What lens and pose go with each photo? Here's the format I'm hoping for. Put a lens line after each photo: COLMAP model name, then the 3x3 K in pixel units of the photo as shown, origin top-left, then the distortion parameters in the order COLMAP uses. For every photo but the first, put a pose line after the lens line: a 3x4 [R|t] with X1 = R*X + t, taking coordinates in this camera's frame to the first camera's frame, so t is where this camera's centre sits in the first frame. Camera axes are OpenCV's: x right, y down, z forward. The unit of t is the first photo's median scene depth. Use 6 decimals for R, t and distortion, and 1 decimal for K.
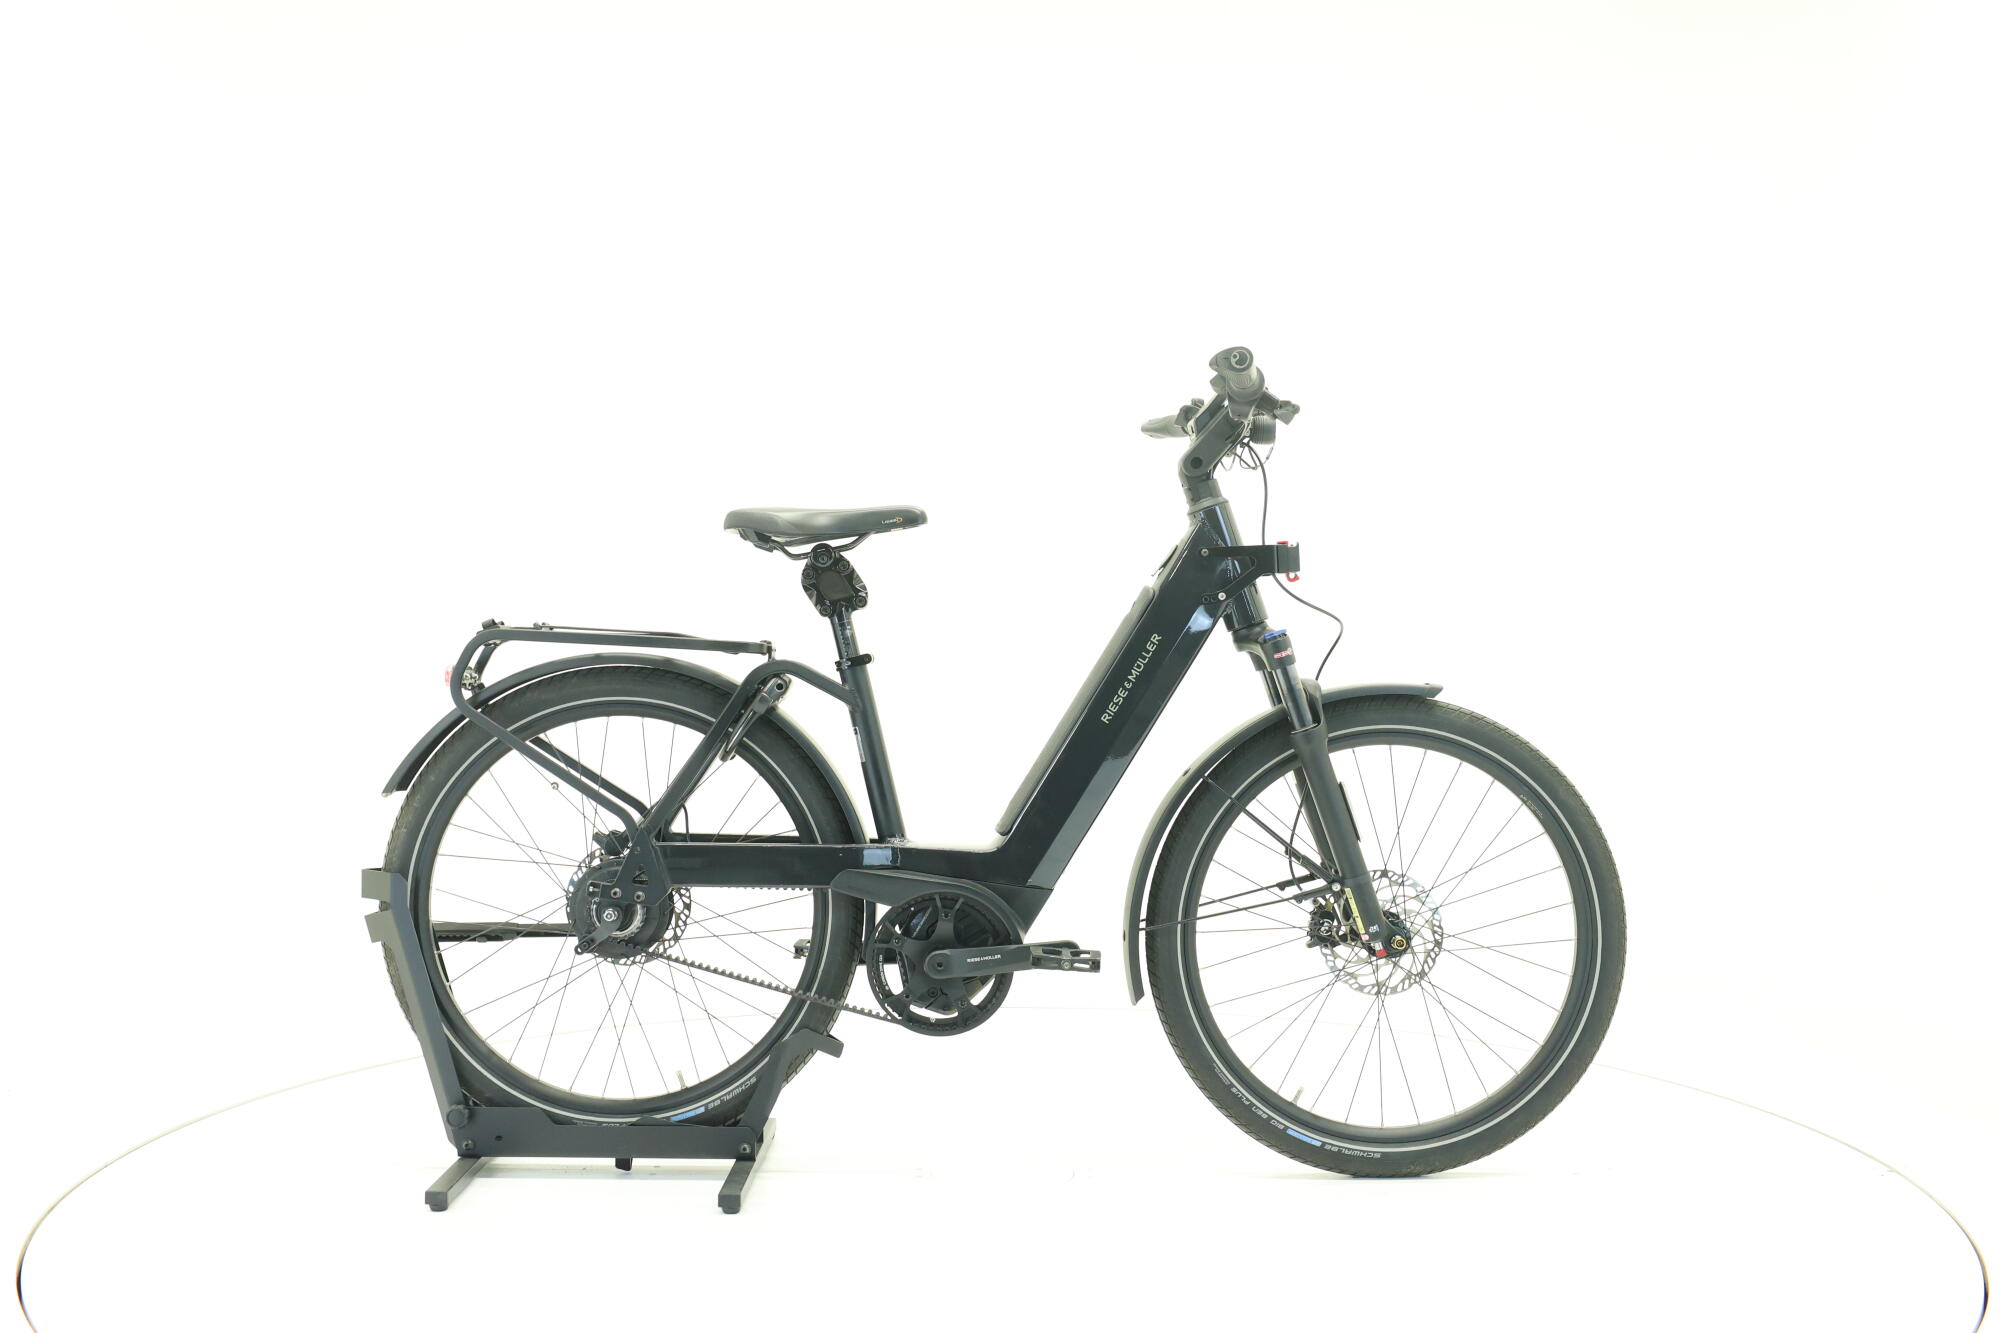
lens RADIAL K [[2174.8, 0, 1000.0], [0, 2174.8, 666.5], [0, 0, 1]] dist [-0.002796, 0.000135]
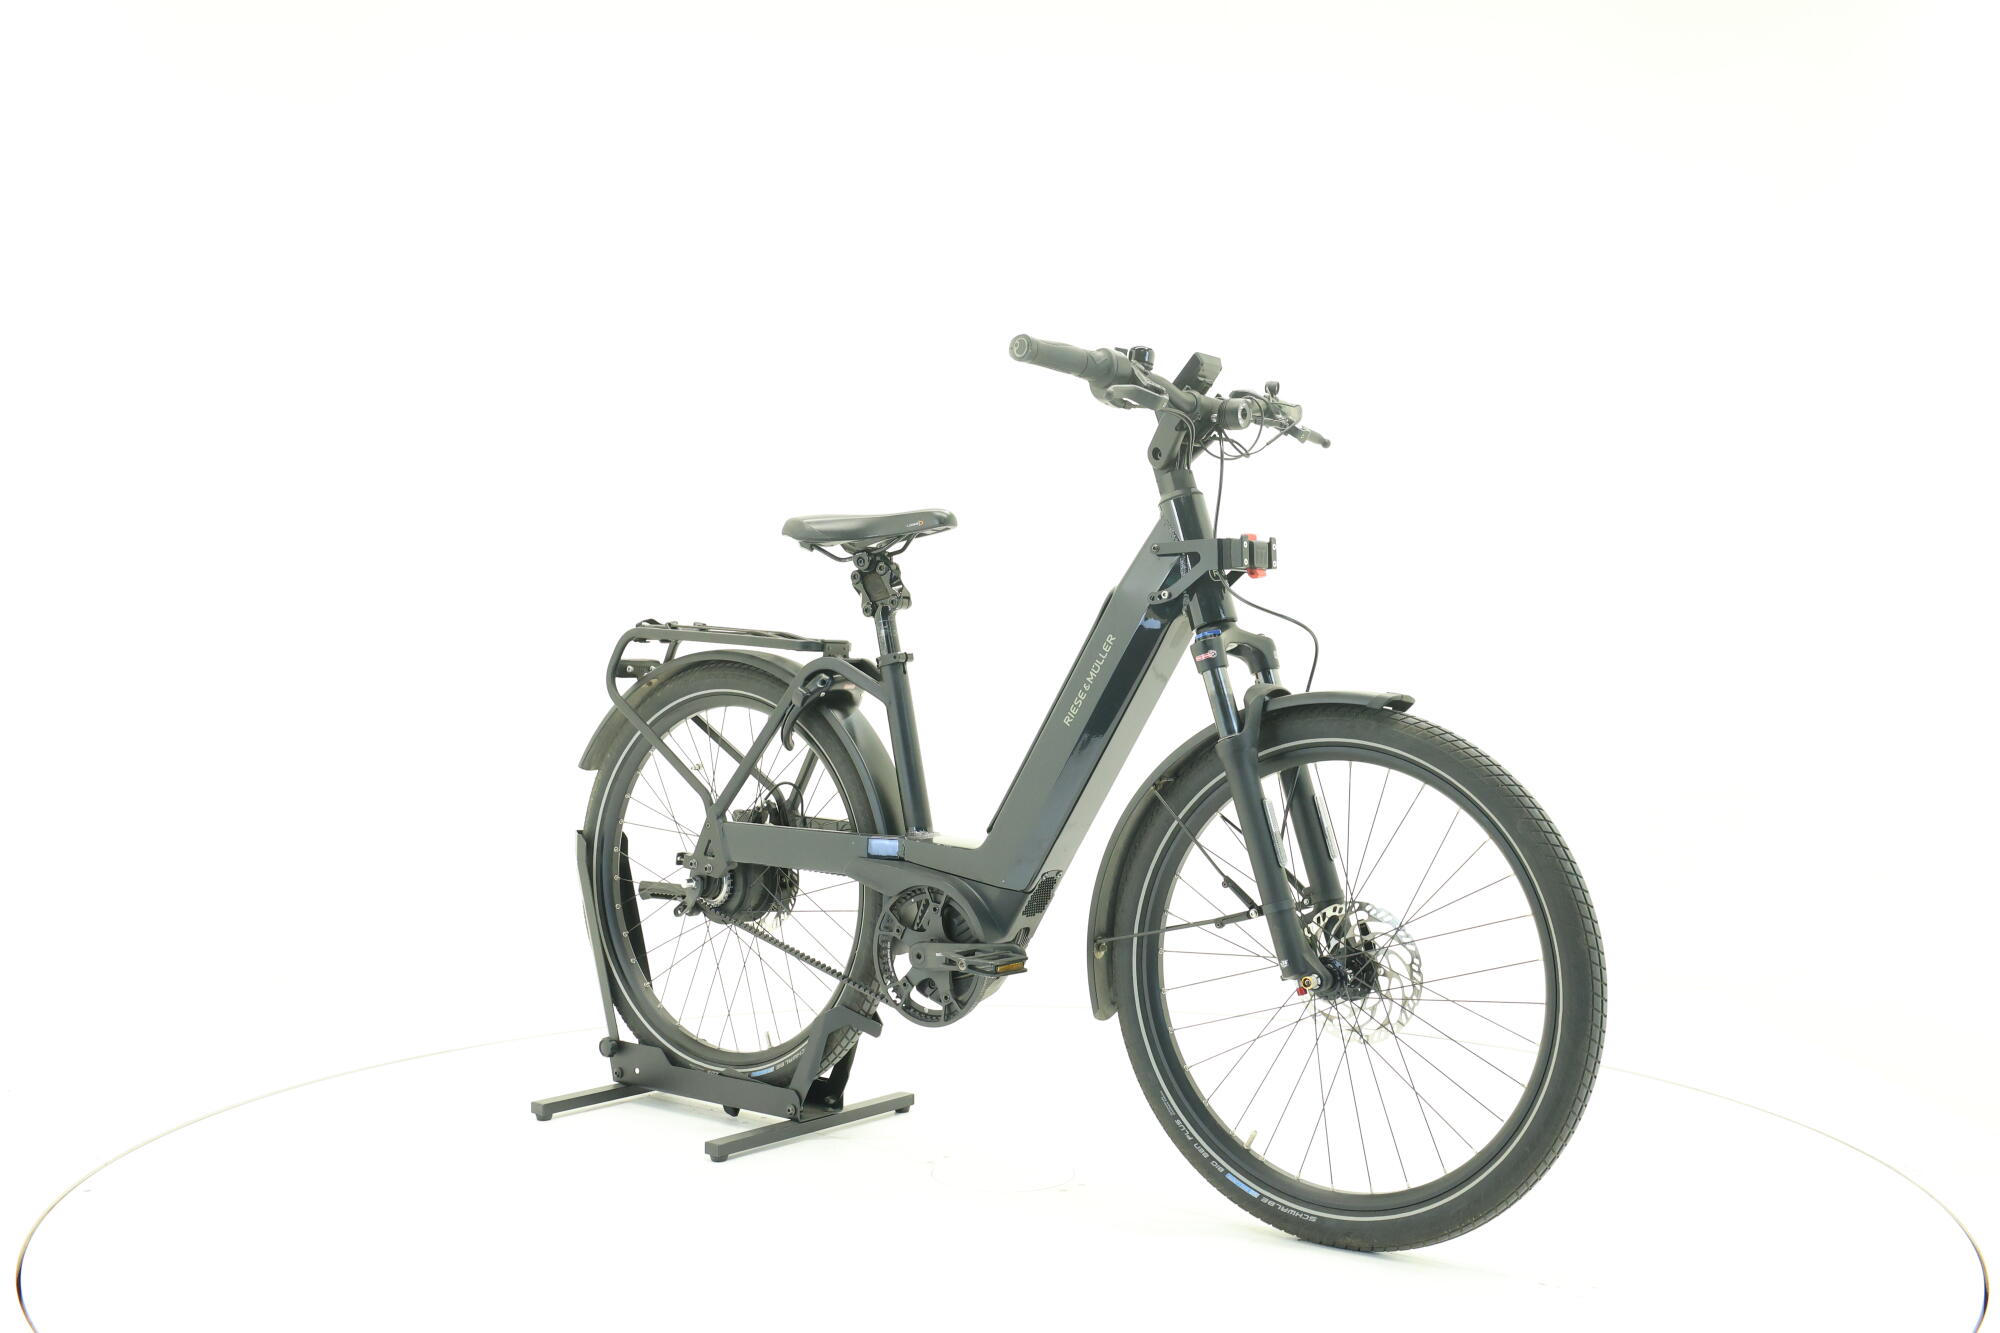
lens RADIAL K [[2174.8, 0, 1000.0], [0, 2174.8, 666.5], [0, 0, 1]] dist [-0.002796, 0.000135]
pose [[0.782311, 0.014574, -0.622718, 0.621084], [-0.018855, 0.999822, -0.000287, 0.000303], [0.622603, 0.011965, 0.782446, 0.214606]]
